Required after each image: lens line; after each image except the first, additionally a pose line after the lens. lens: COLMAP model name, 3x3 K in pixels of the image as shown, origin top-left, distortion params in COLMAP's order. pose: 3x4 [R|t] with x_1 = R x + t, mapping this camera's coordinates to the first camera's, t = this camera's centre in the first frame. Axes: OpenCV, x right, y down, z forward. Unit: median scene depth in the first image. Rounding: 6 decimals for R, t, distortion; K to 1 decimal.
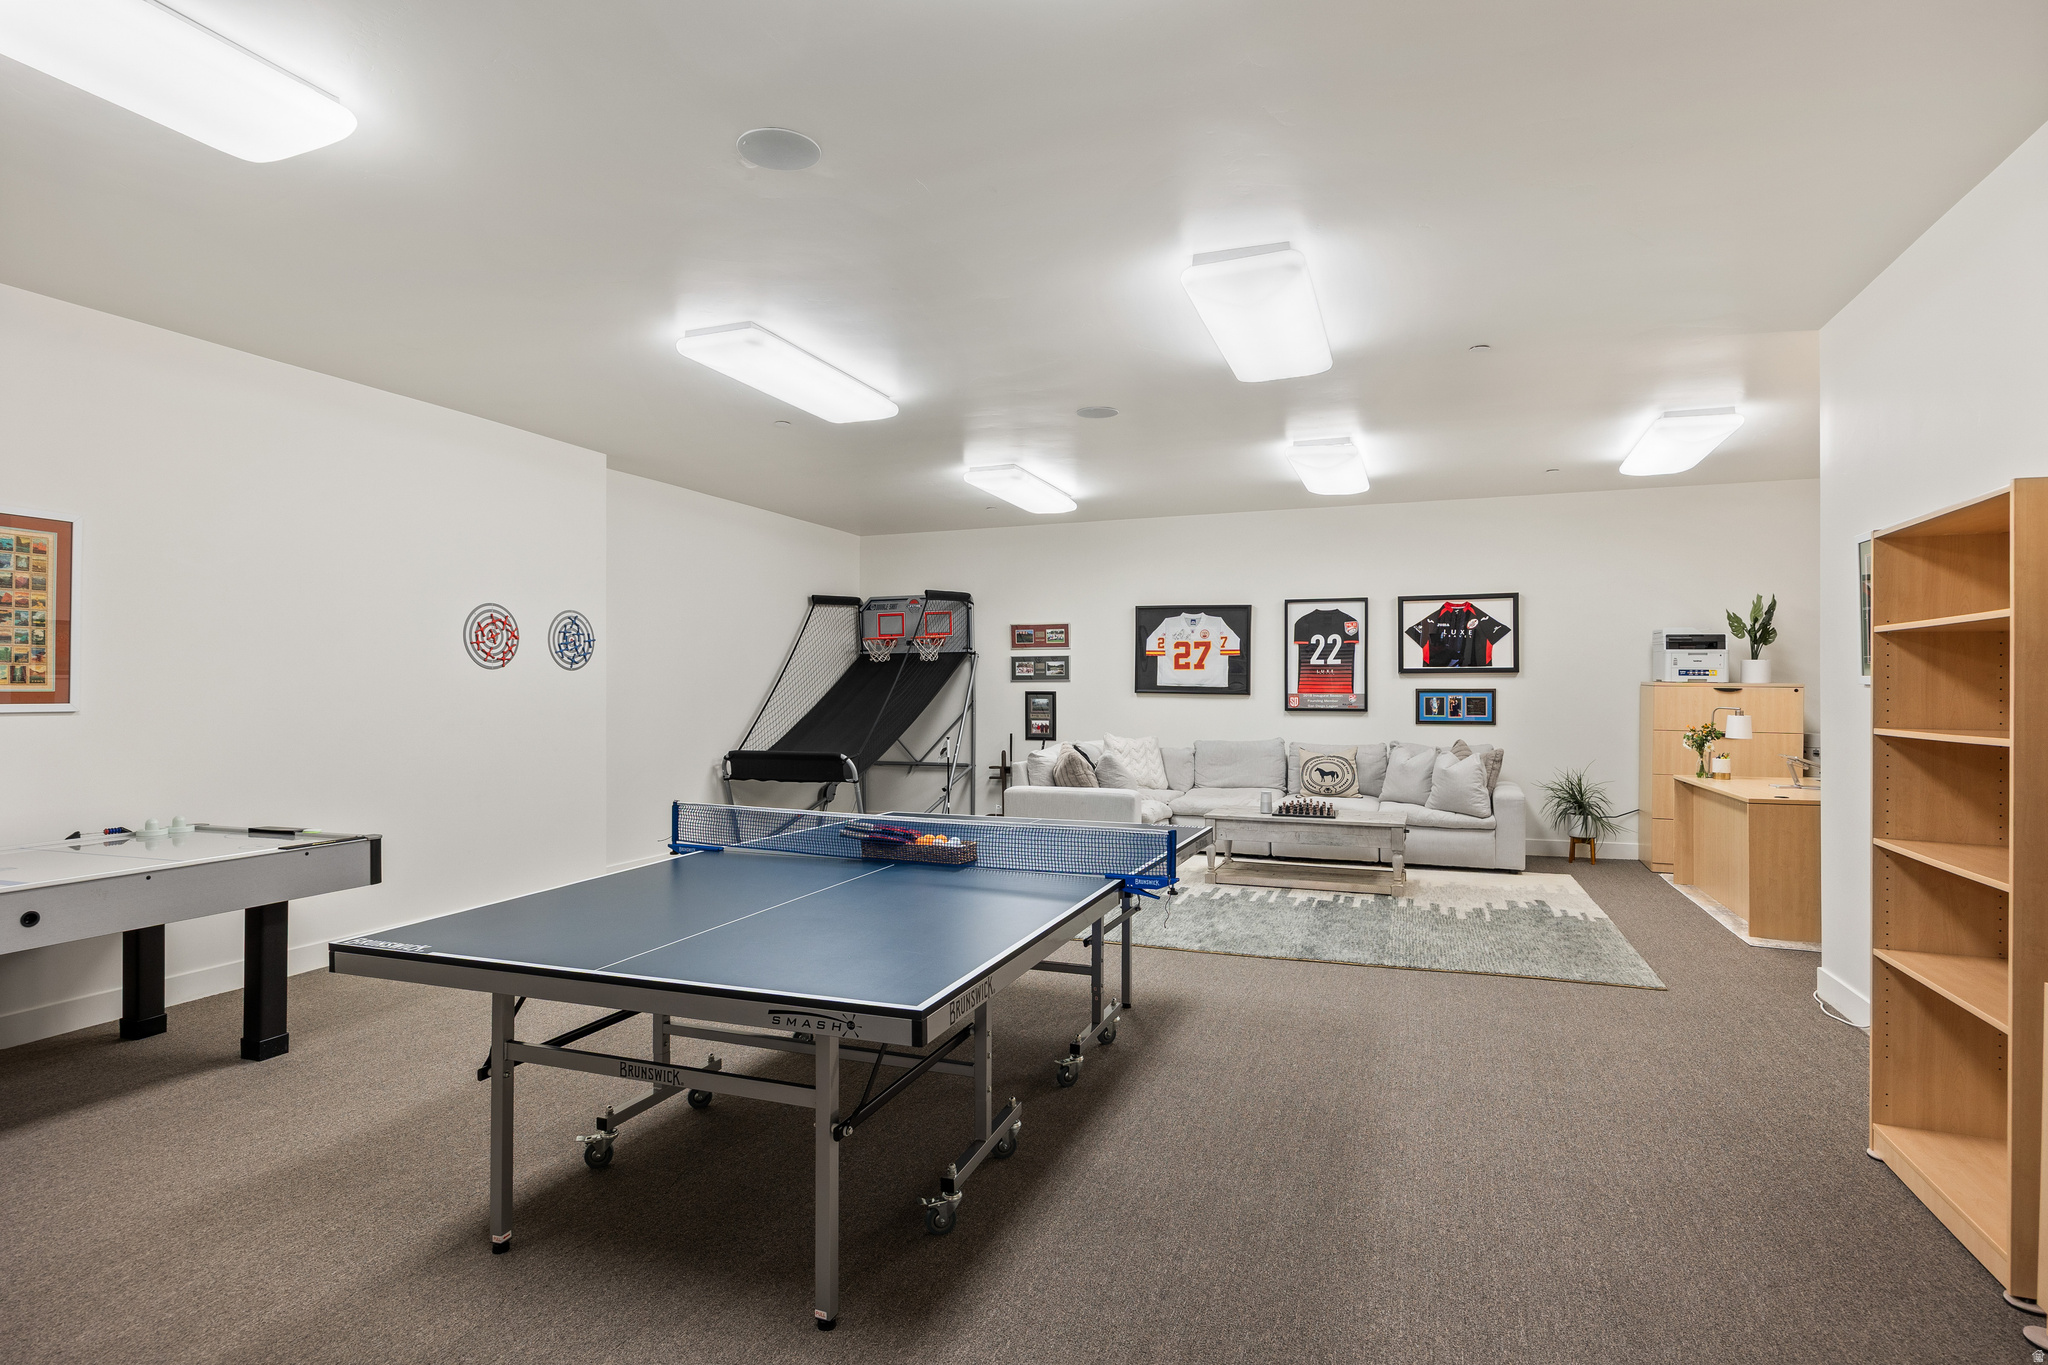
lens RADIAL K [[1056.5, 0, 1014.6], [0, 1056.5, 686.9], [0, 0, 1]] dist [0.002543, -0.000713]
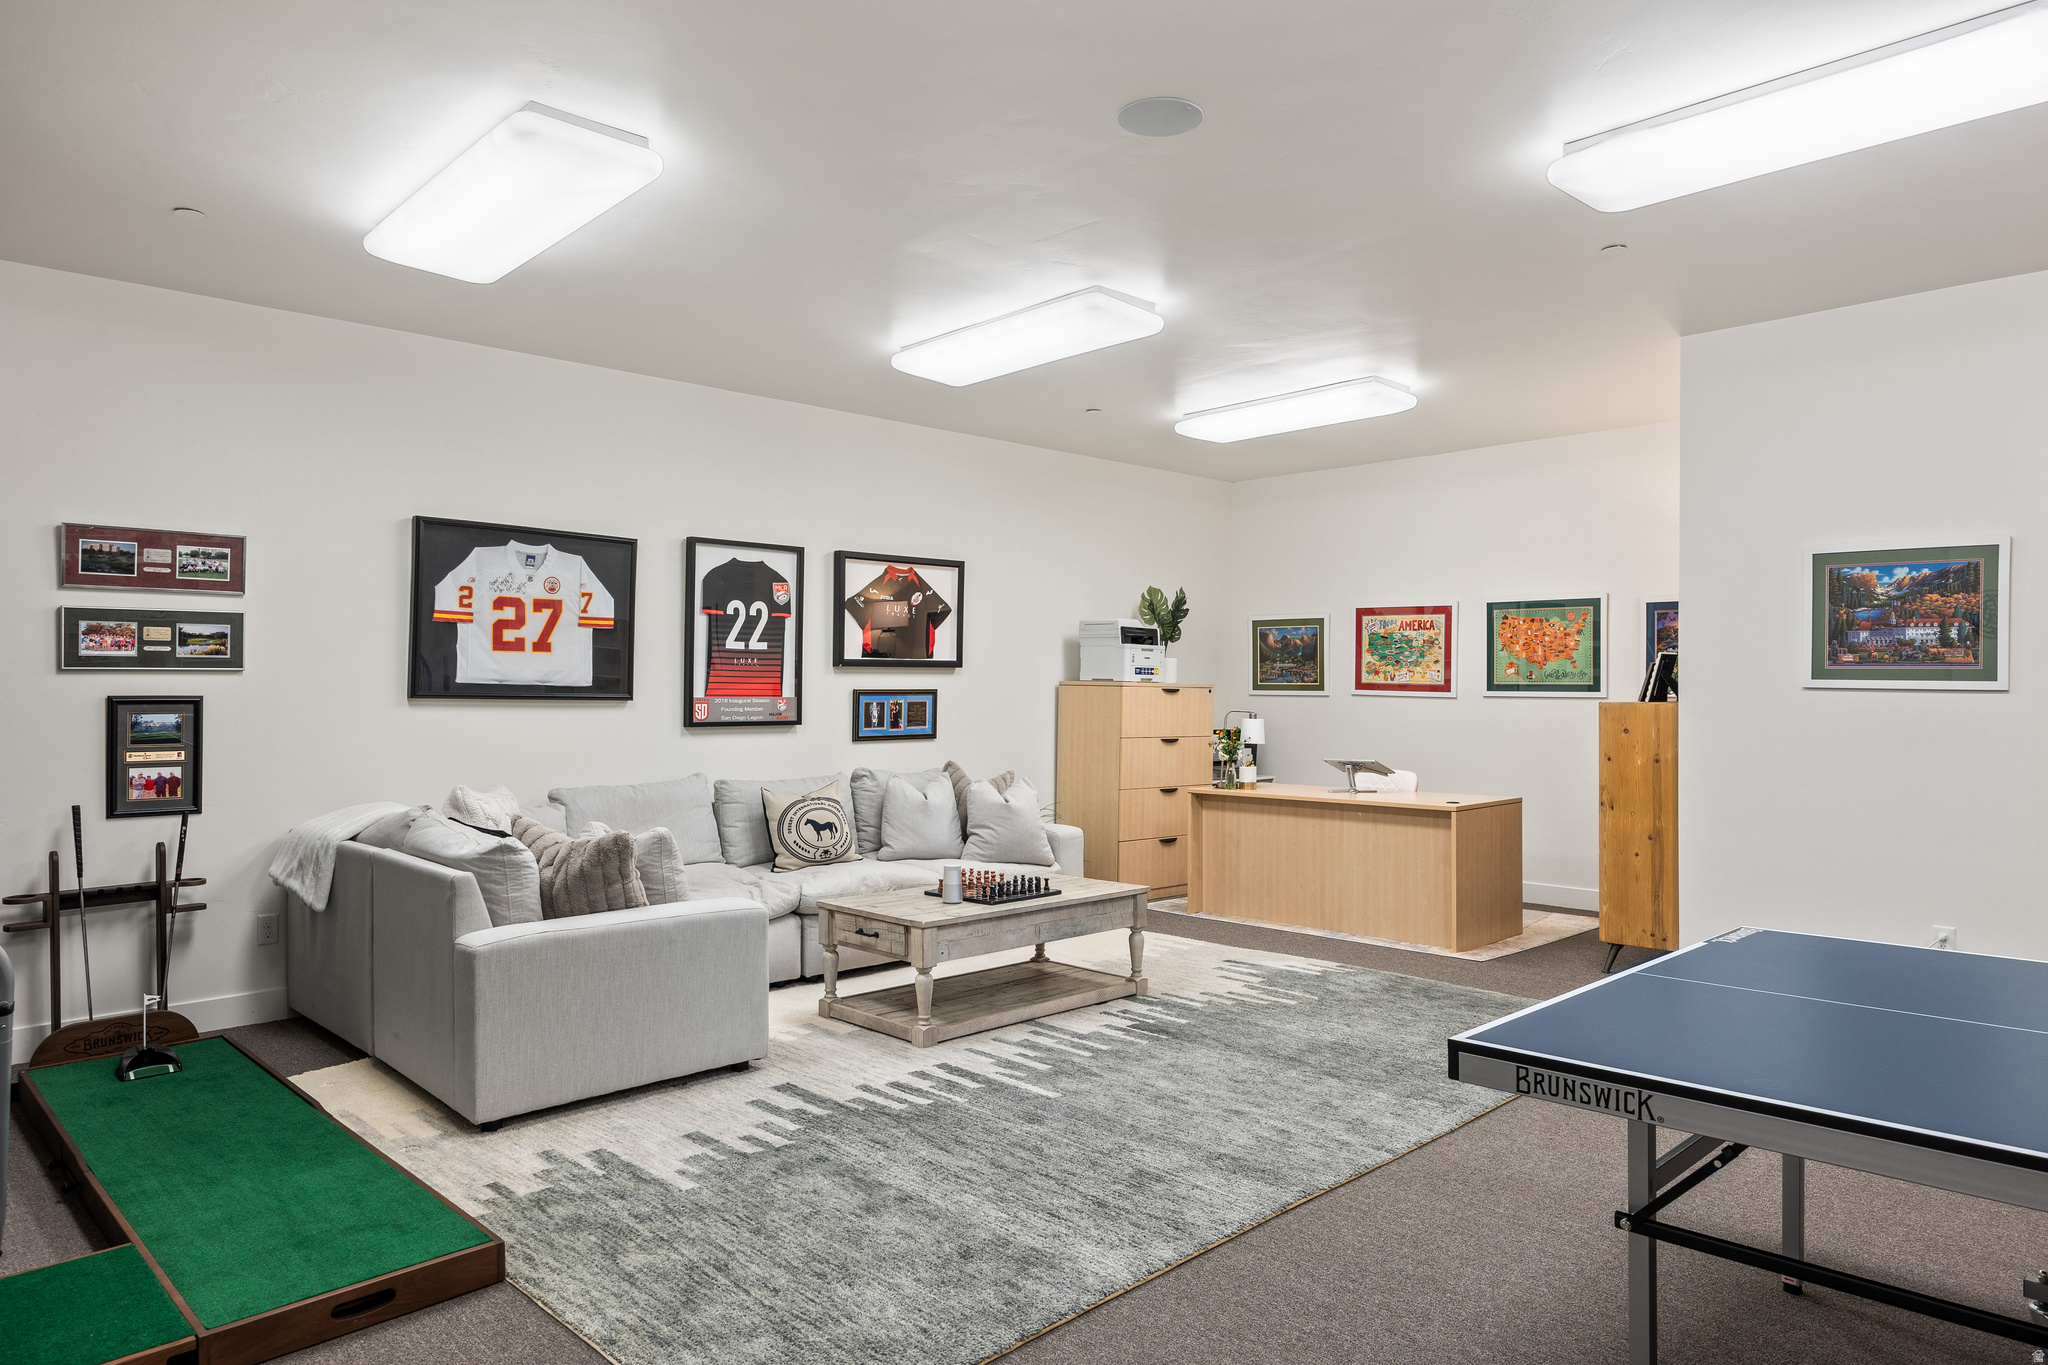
lens RADIAL K [[1298.2, 0, 1025.6], [0, 1298.2, 689.8], [0, 0, 1]] dist [-0.002062, 0.000707]
pose [[0.413045, -0.001681, 0.910709, -0.322101], [-0.003426, 0.999988, 0.003399, -0.001064], [-0.910704, -0.004525, 0.413035, 0.537424]]
